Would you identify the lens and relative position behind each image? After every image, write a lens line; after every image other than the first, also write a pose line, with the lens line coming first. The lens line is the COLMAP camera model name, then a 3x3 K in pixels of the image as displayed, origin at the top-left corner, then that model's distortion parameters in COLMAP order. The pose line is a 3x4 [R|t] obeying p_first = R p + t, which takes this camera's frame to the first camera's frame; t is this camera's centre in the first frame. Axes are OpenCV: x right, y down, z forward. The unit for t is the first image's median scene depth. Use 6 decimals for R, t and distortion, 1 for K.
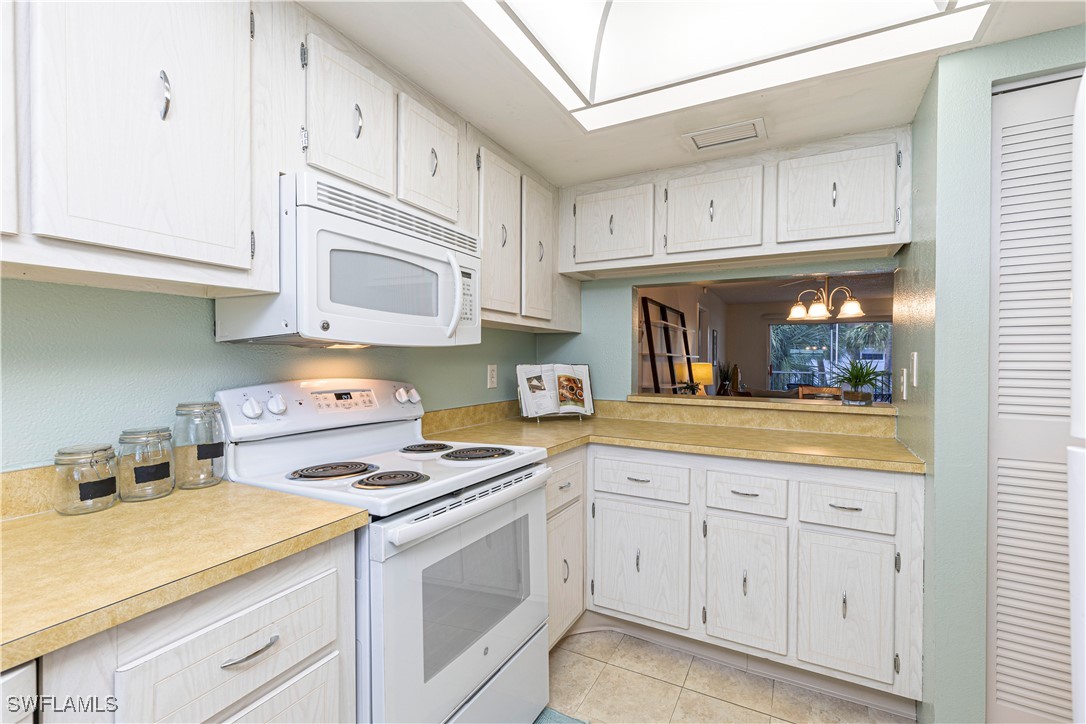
lens RADIAL K [[485.4, 0, 546.6], [0, 485.4, 363.3], [0, 0, 1]] dist [0.009790, -0.001637]
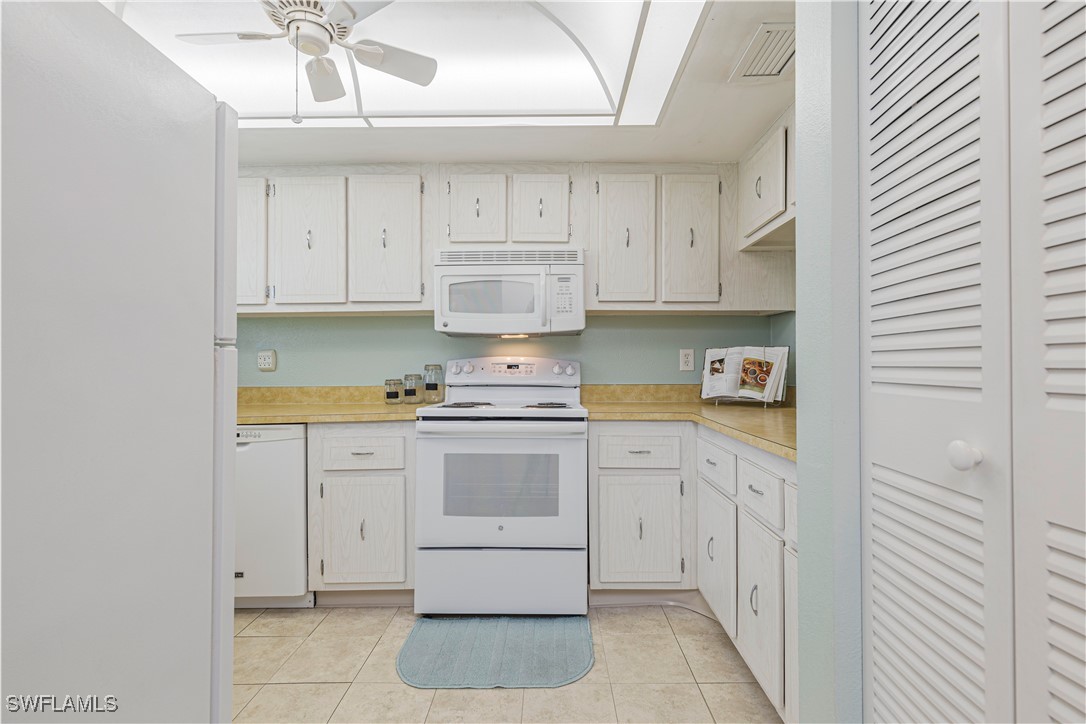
lens RADIAL K [[485.4, 0, 551.5], [0, 485.4, 363.9], [0, 0, 1]] dist [0.009790, -0.001637]
pose [[0.466261, -0.008394, -0.884607, 1.040796], [-0.003909, 0.999926, -0.011549, 0.072913], [0.884639, 0.008842, 0.466194, 0.337583]]
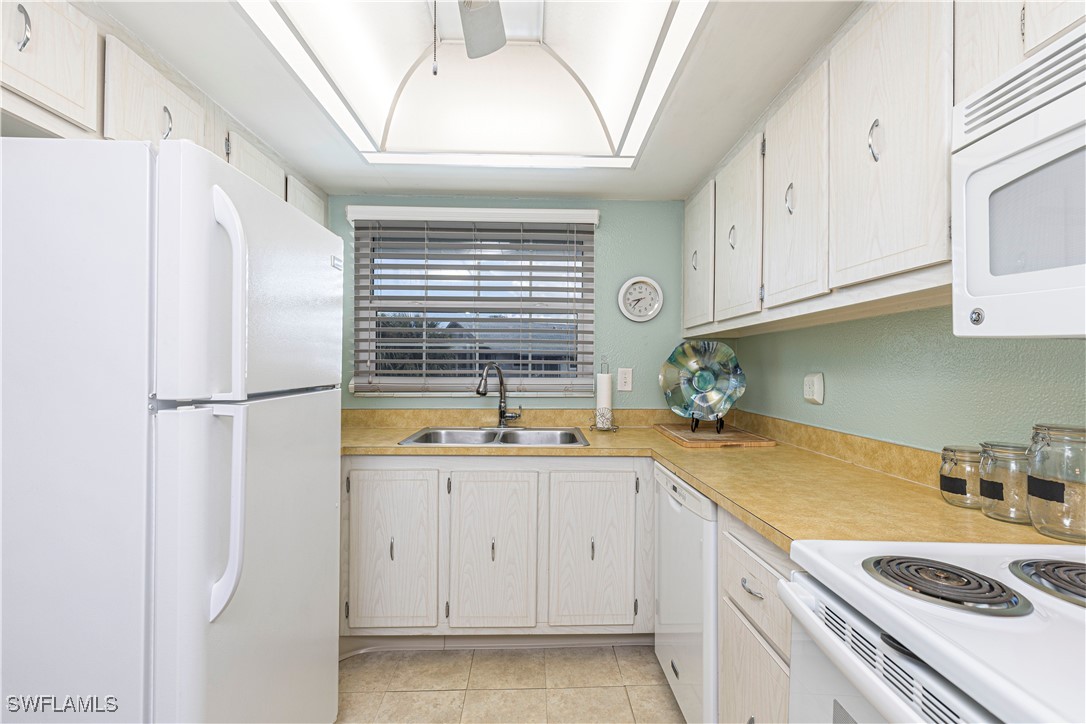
lens RADIAL K [[485.4, 0, 546.1], [0, 485.4, 365.5], [0, 0, 1]] dist [0.009790, -0.001637]
pose [[-0.868260, -0.004472, -0.496089, 0.262595], [-0.009520, 0.999925, 0.007648, -0.007958], [0.496018, 0.011363, -0.868238, 0.916134]]
